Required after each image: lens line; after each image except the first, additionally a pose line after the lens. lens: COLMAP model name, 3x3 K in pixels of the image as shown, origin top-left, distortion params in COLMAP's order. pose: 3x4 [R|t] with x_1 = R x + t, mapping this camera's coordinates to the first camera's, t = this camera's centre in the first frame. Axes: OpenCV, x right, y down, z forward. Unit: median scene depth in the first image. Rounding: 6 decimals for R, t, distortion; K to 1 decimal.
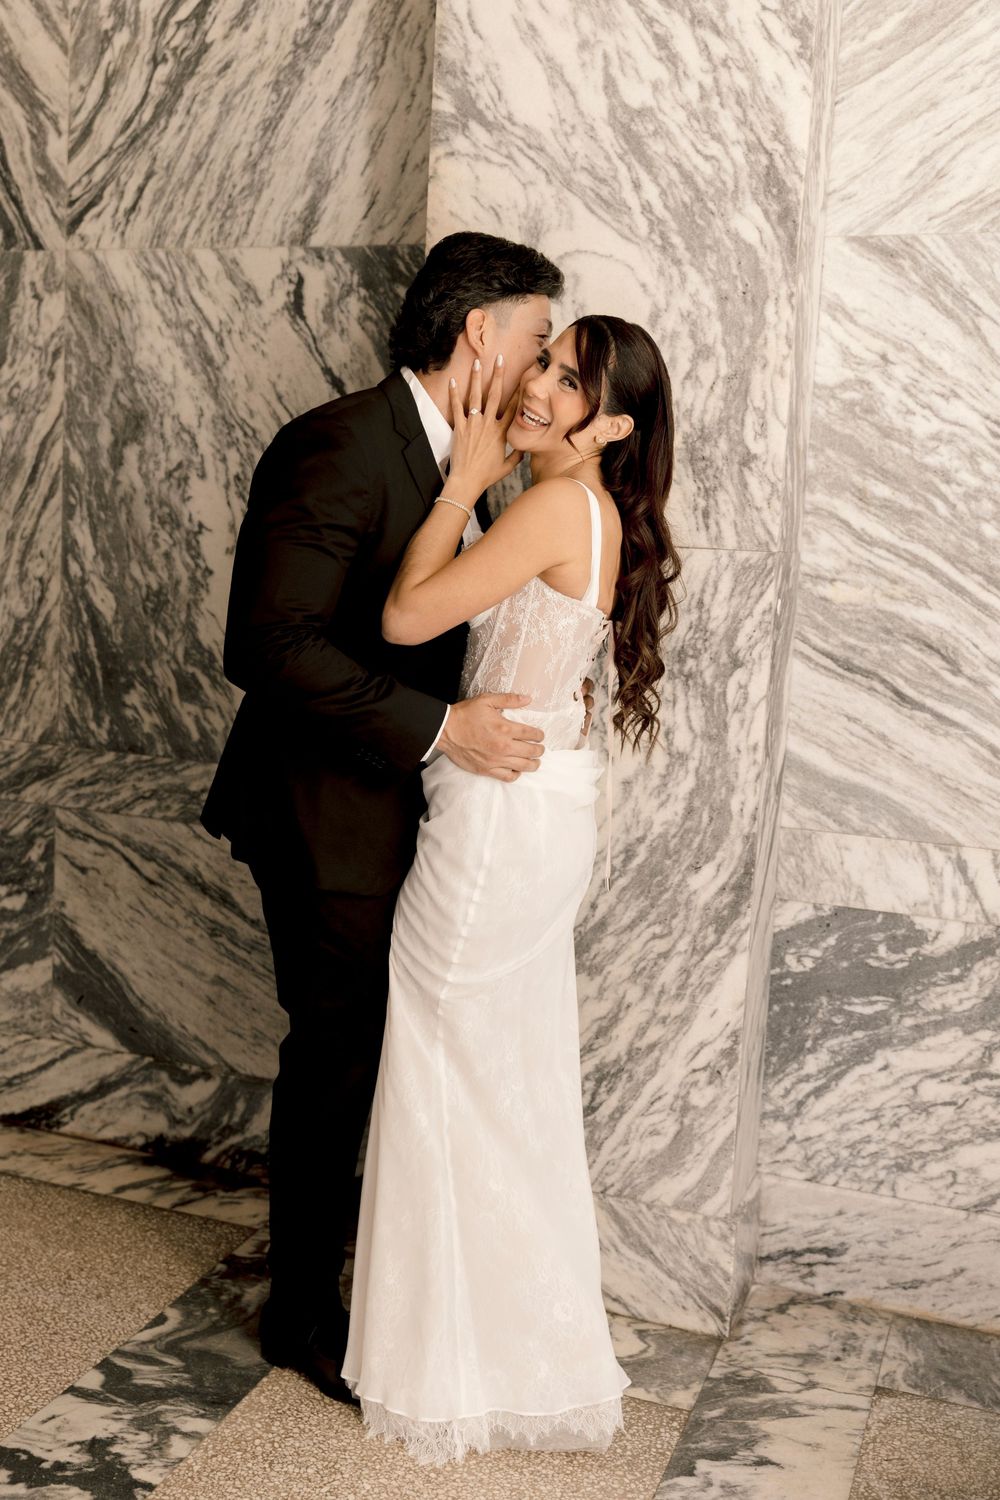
lens RADIAL K [[1470.5, 0, 498.8], [0, 1470.5, 754.7], [0, 0, 1]] dist [0.016107, 0.000000]
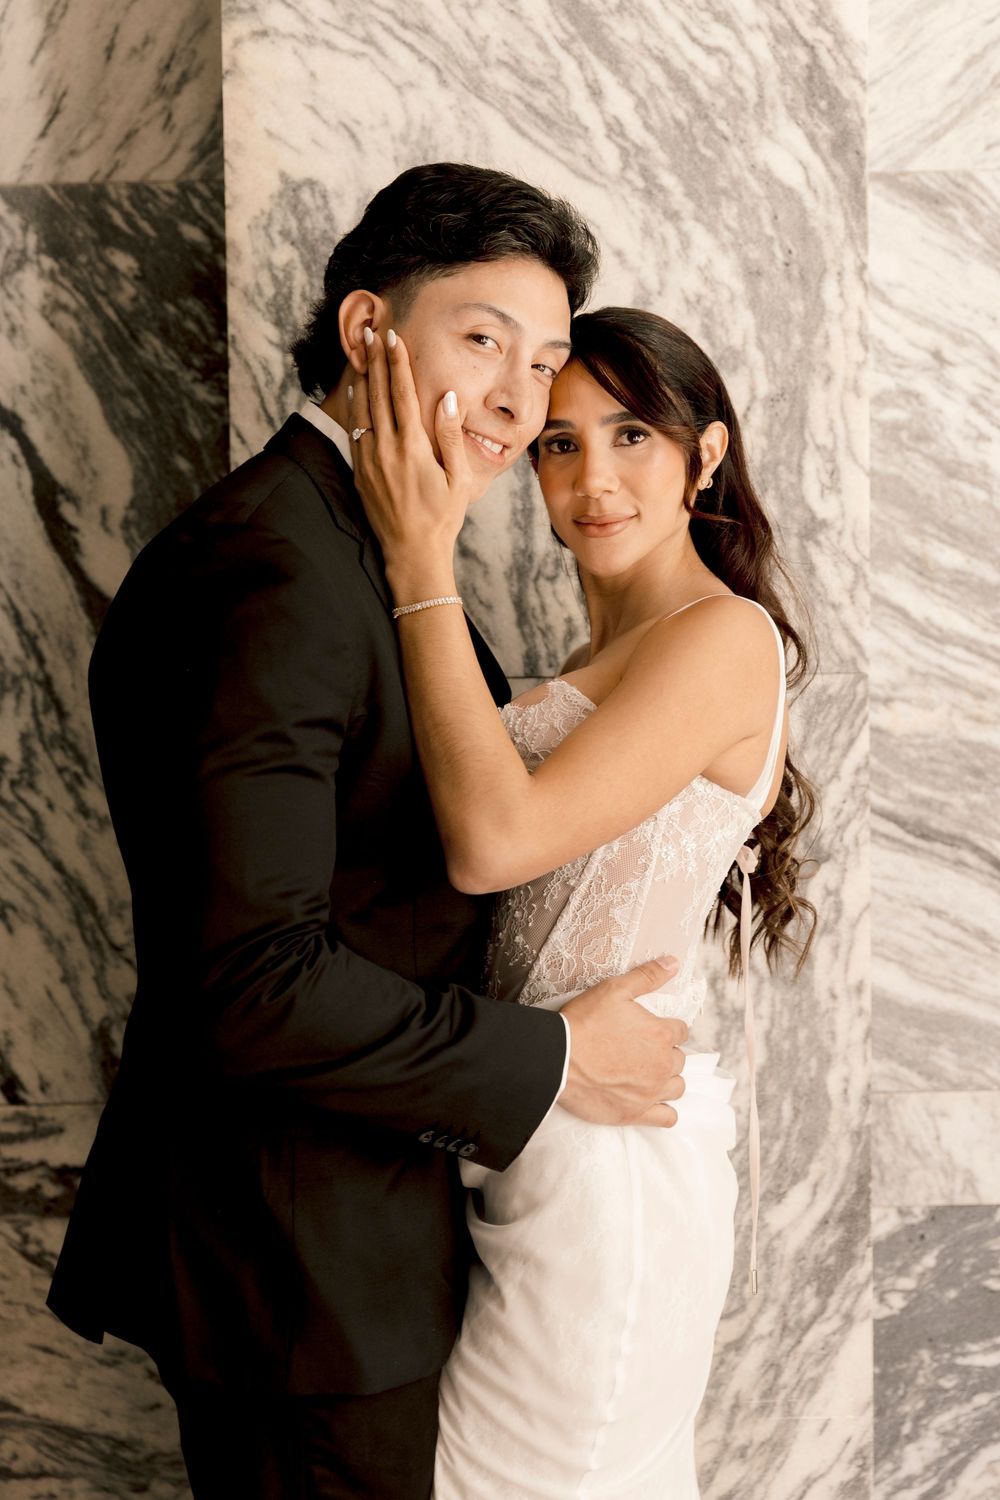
lens RADIAL K [[2070.7, 0, 501.0], [0, 2070.7, 745.9], [0, 0, 1]] dist [-0.006291, 0.000000]
pose [[0.937793, -0.093660, 0.334323, -0.241188], [0.110855, 0.993299, -0.032682, -0.091719], [-0.329021, 0.067710, 0.941892, 0.220471]]
